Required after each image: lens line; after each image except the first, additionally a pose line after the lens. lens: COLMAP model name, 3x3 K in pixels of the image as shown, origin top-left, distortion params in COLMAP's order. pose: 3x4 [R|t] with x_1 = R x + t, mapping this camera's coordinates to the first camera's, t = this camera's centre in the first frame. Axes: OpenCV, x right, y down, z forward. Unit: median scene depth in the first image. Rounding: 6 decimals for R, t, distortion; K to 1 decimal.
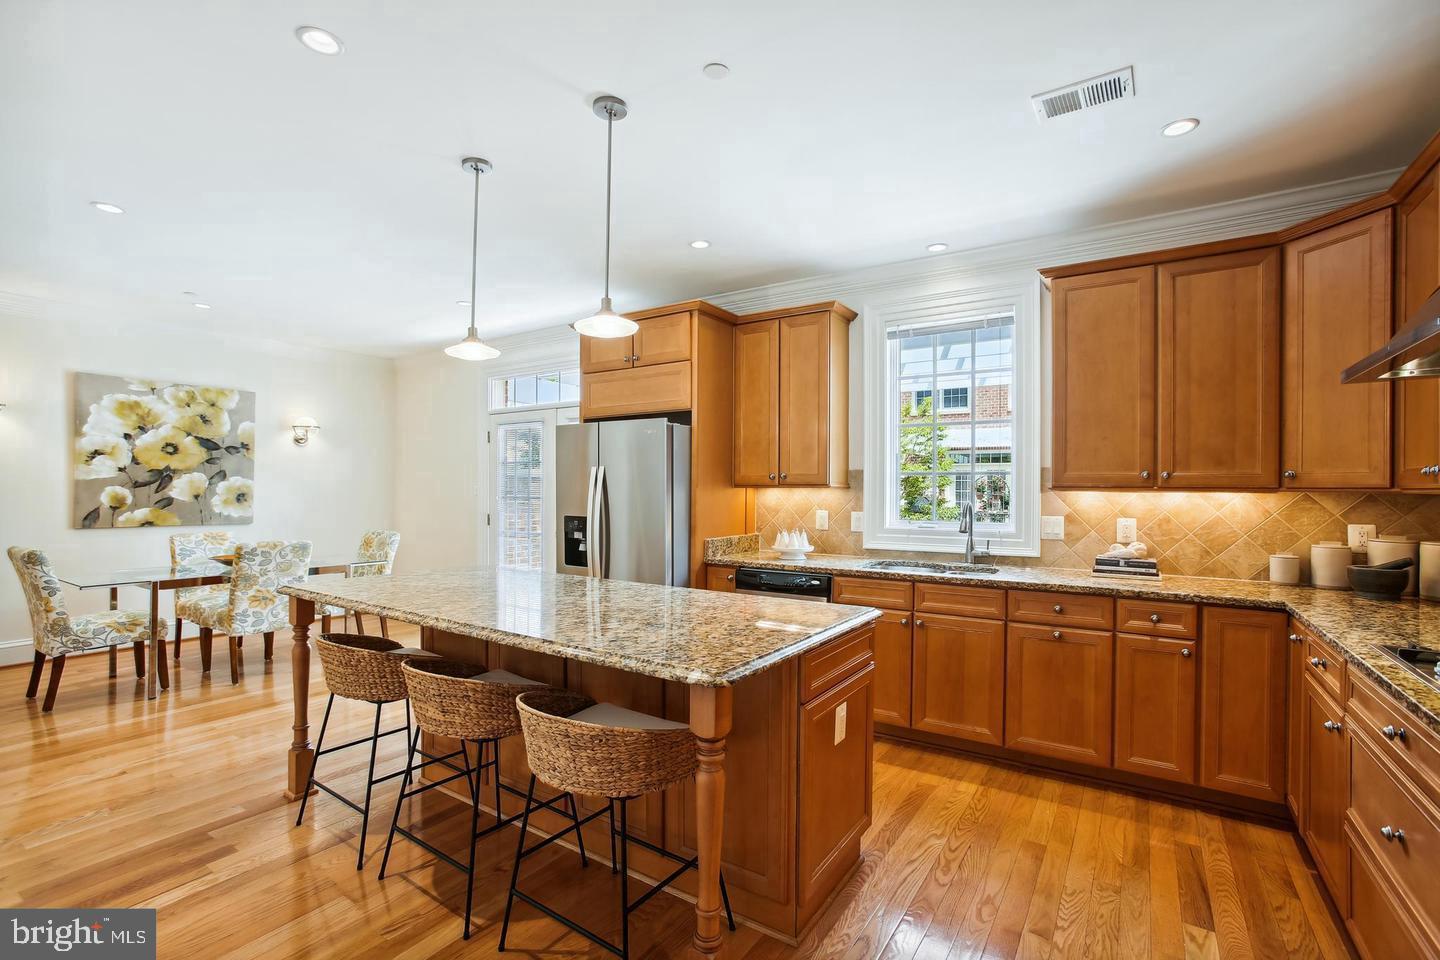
lens RADIAL K [[655.1, 0, 720.0], [0, 655.1, 480.0], [0, 0, 1]] dist [-0.001983, 0.000049]
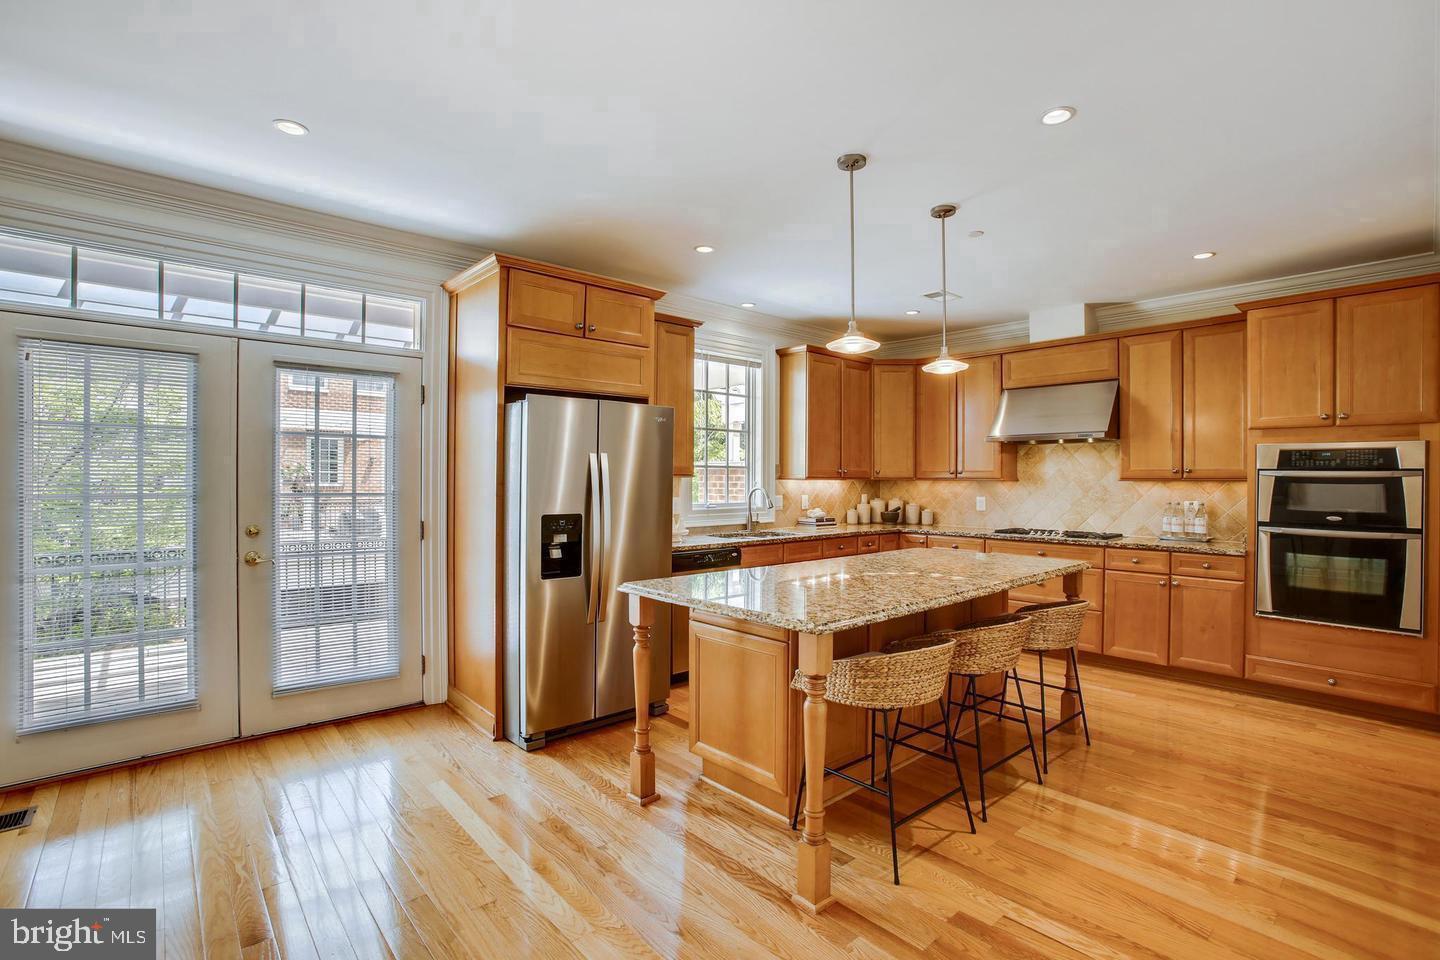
lens RADIAL K [[660.7, 0, 729.6], [0, 660.7, 478.2], [0, 0, 1]] dist [-0.047897, 0.000691]
pose [[0.233547, -0.002295, 0.972343, -1.247762], [-0.014986, 0.999870, 0.005959, 0.005646], [-0.972230, -0.015964, 0.233482, 0.852657]]
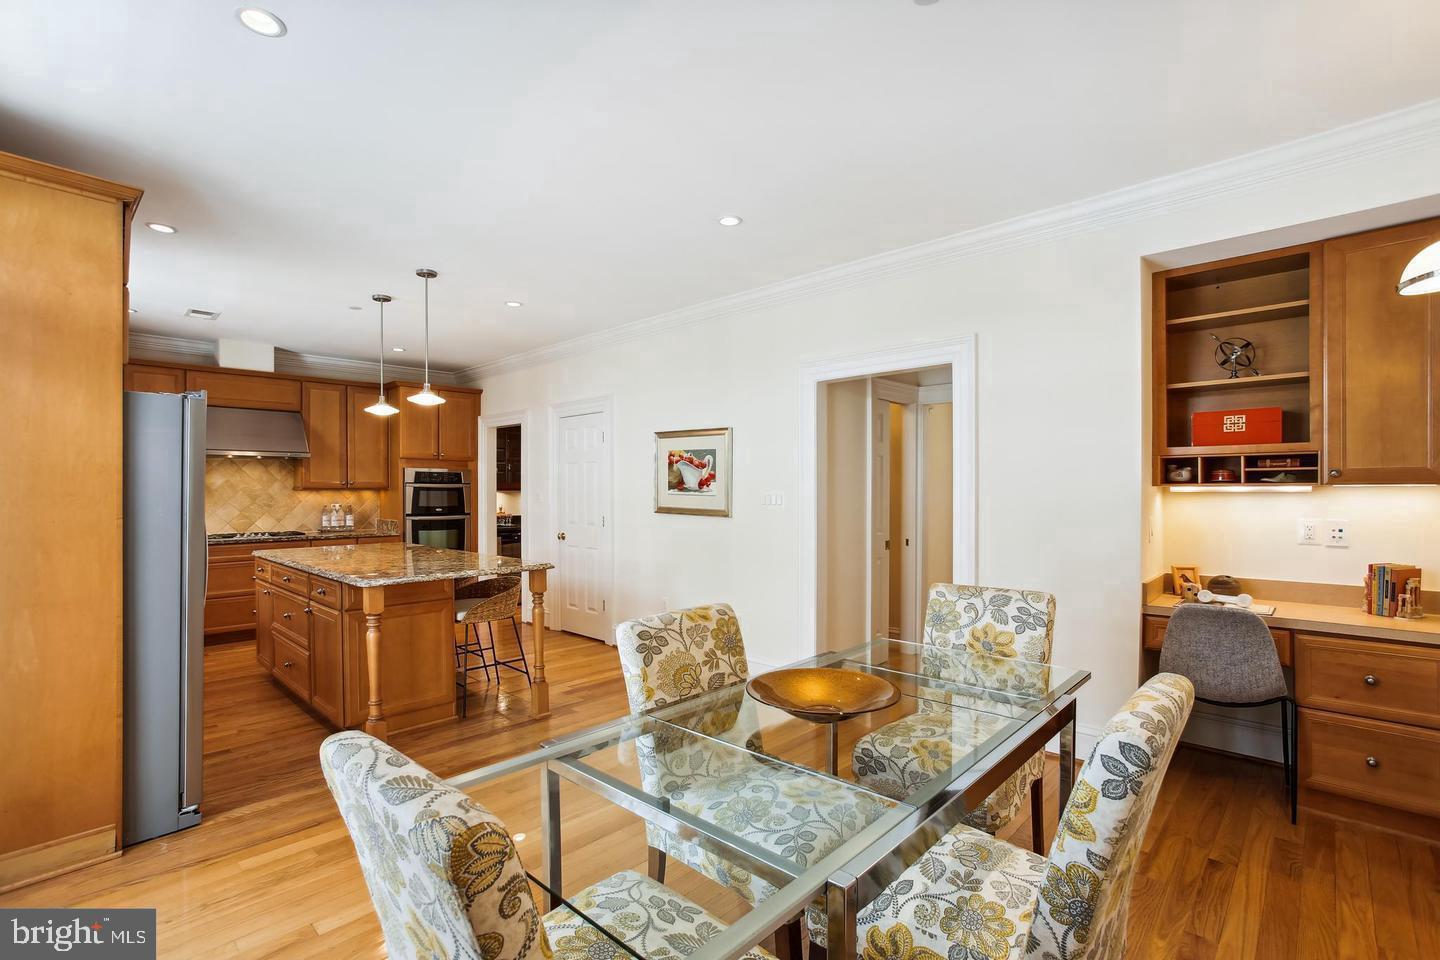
lens RADIAL K [[655.1, 0, 720.0], [0, 655.1, 480.0], [0, 0, 1]] dist [-0.001983, 0.000049]
pose [[-0.990118, -0.000193, 0.140235, -1.102547], [-0.003657, 0.999695, -0.024443, 0.021301], [-0.140187, -0.024714, -0.989816, 2.179647]]
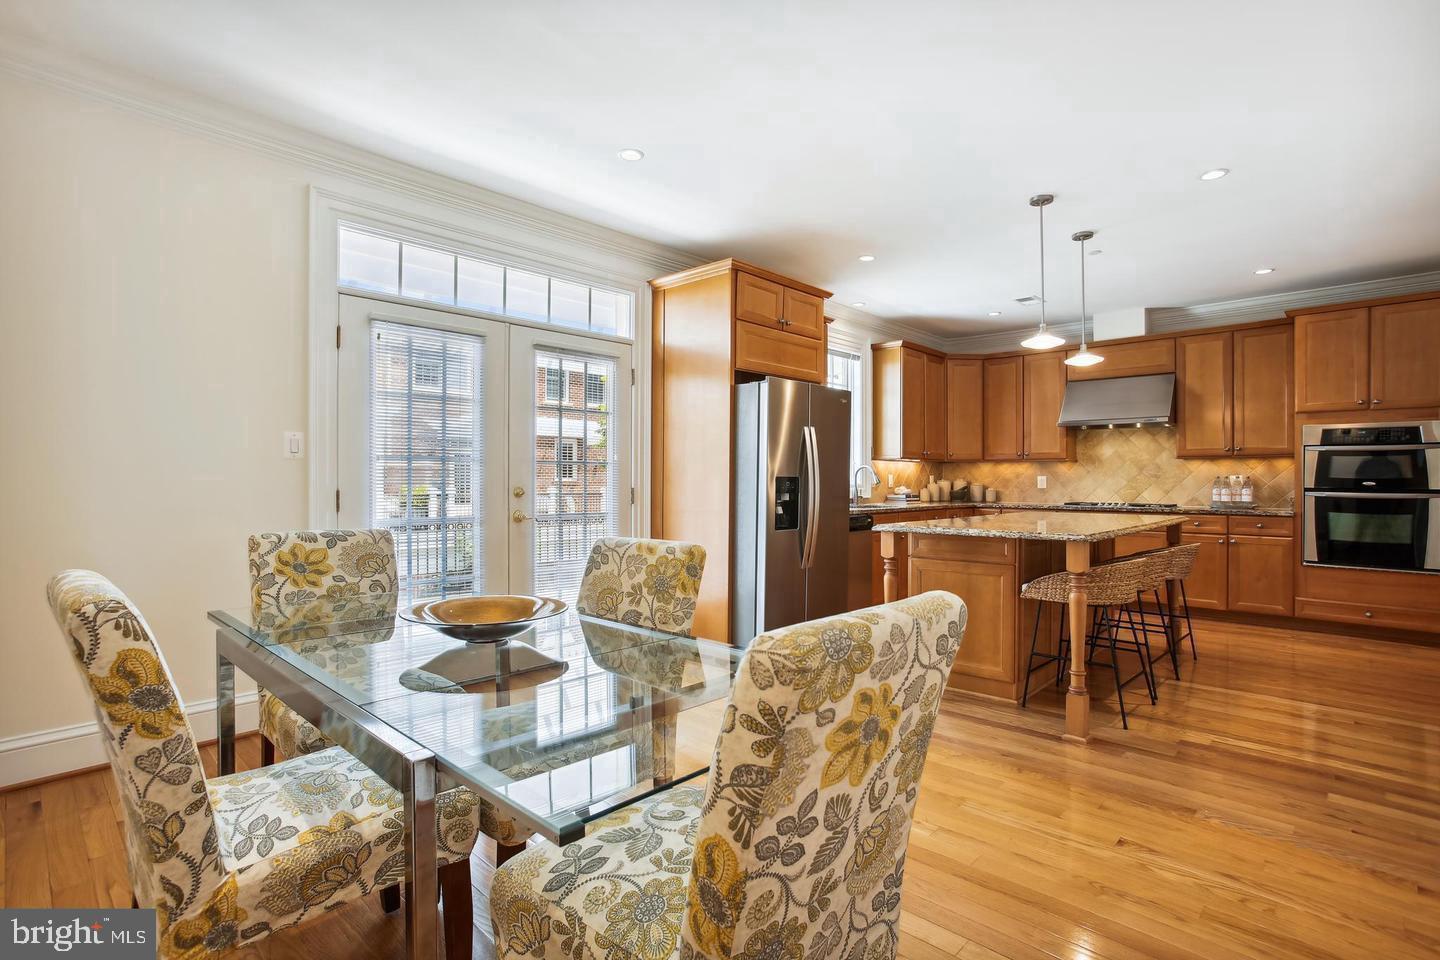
lens RADIAL K [[696.3, 0, 720.0], [0, 696.3, 480.0], [0, 0, 1]] dist [0.002794, -0.017594]
pose [[0.145952, -0.000784, 0.989291, -1.658201], [-0.013400, 0.999906, 0.002769, 0.080880], [-0.989201, -0.013661, 0.145928, 1.306252]]
